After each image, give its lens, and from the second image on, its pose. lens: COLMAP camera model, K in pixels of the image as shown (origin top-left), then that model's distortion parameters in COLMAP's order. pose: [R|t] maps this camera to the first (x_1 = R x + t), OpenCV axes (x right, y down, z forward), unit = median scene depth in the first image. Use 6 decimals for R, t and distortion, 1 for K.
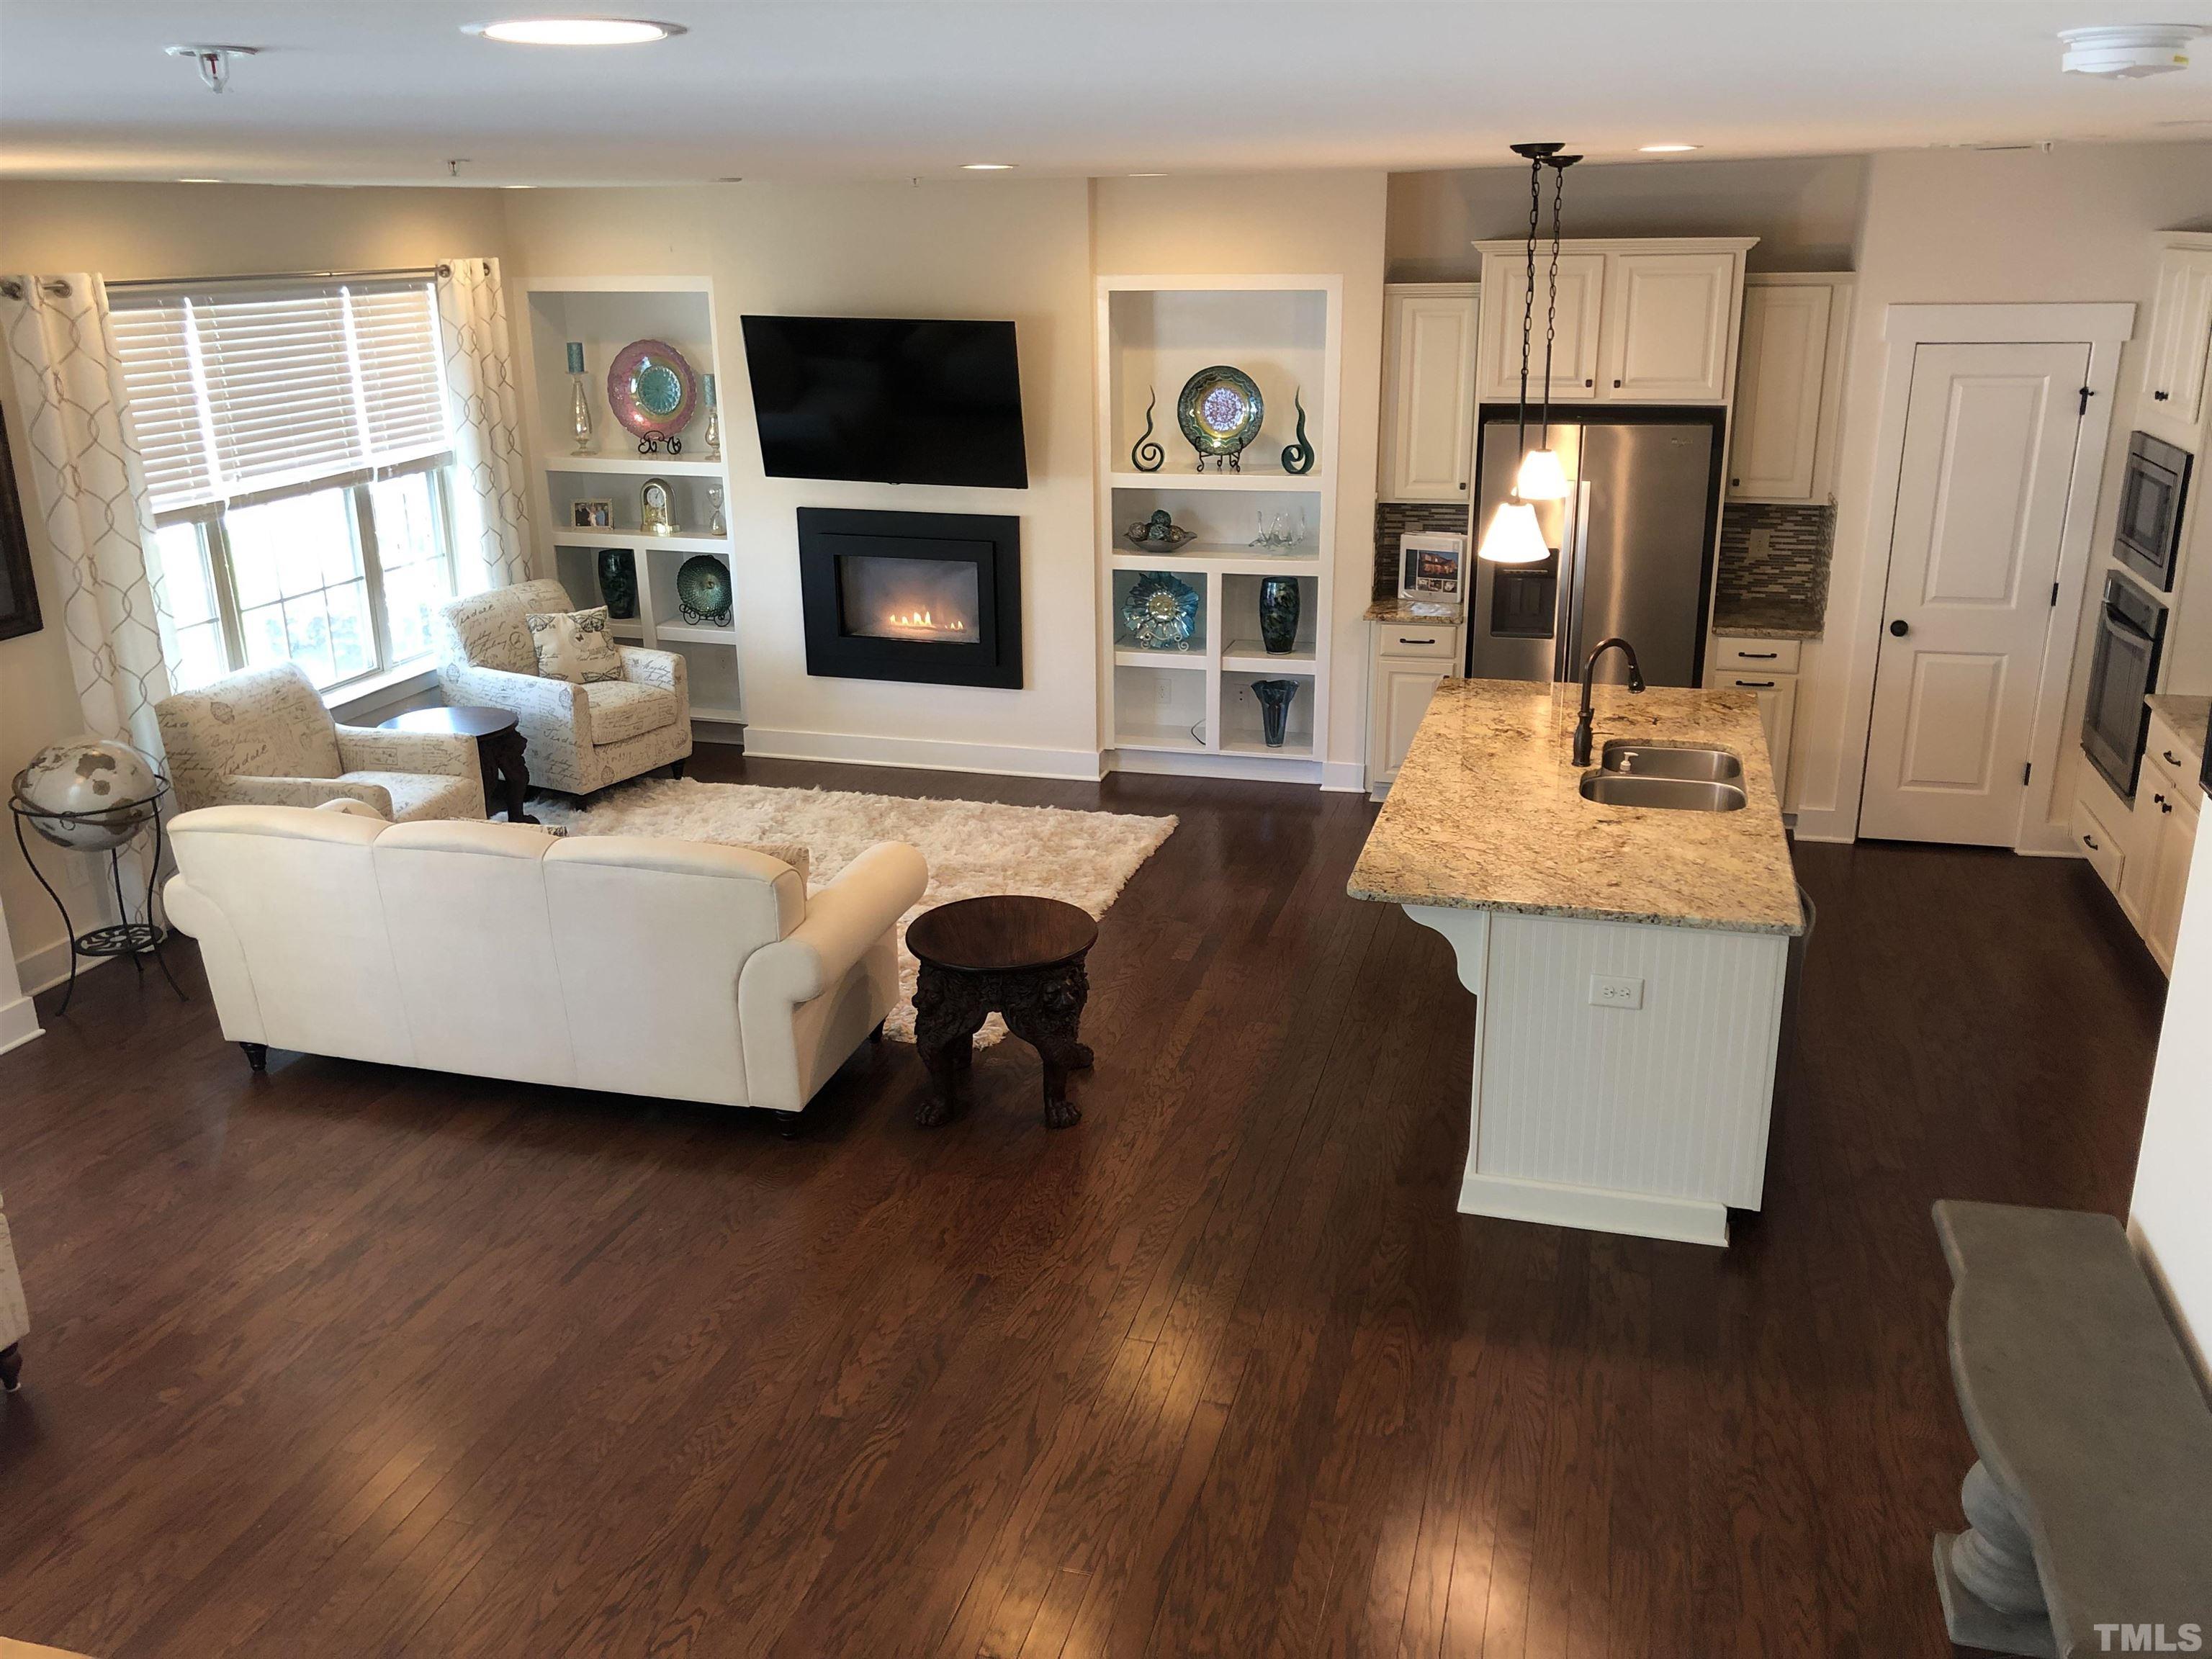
lens RADIAL K [[1777.9, 0, 1128.8], [0, 1777.9, 823.1], [0, 0, 1]] dist [0.082807, -0.137033]
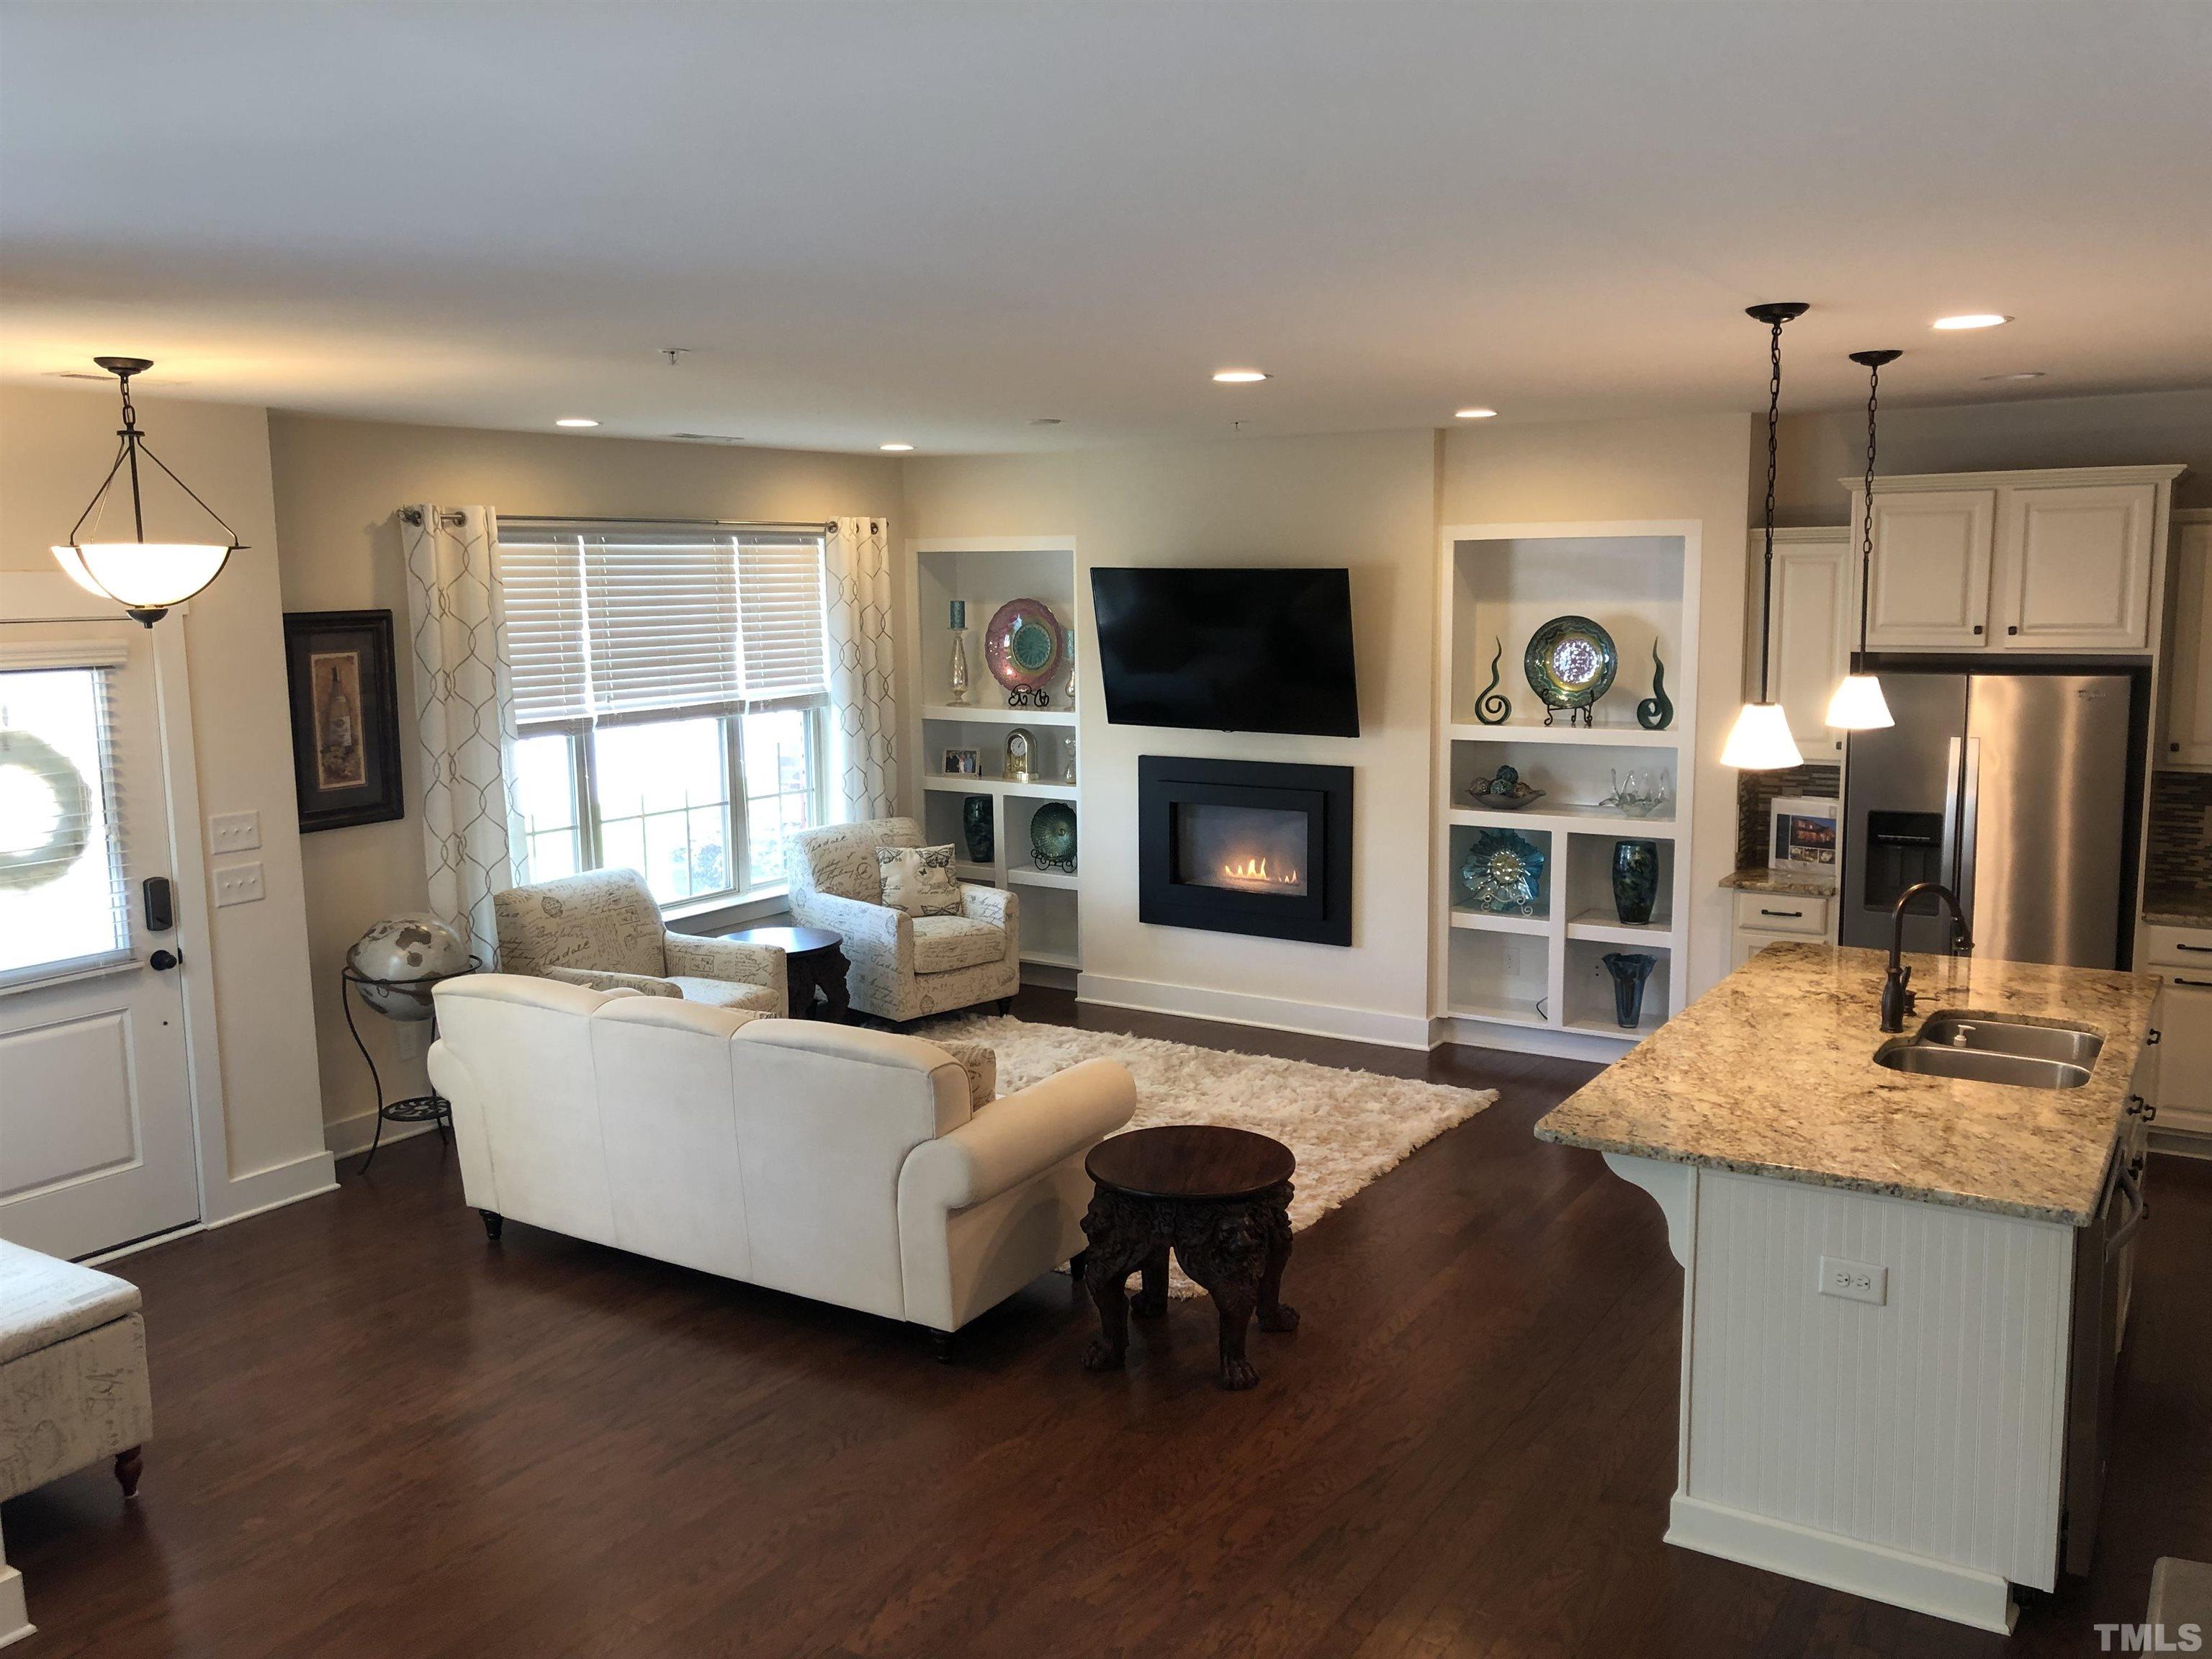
lens RADIAL K [[1797.3, 0, 1143.4], [0, 1797.3, 832.1], [0, 0, 1]] dist [0.080443, -0.150438]
pose [[0.960610, 0.039260, -0.275114, 0.102955], [-0.086376, 0.983118, -0.161303, 0.030988], [0.264137, 0.178712, 0.947784, 0.055034]]
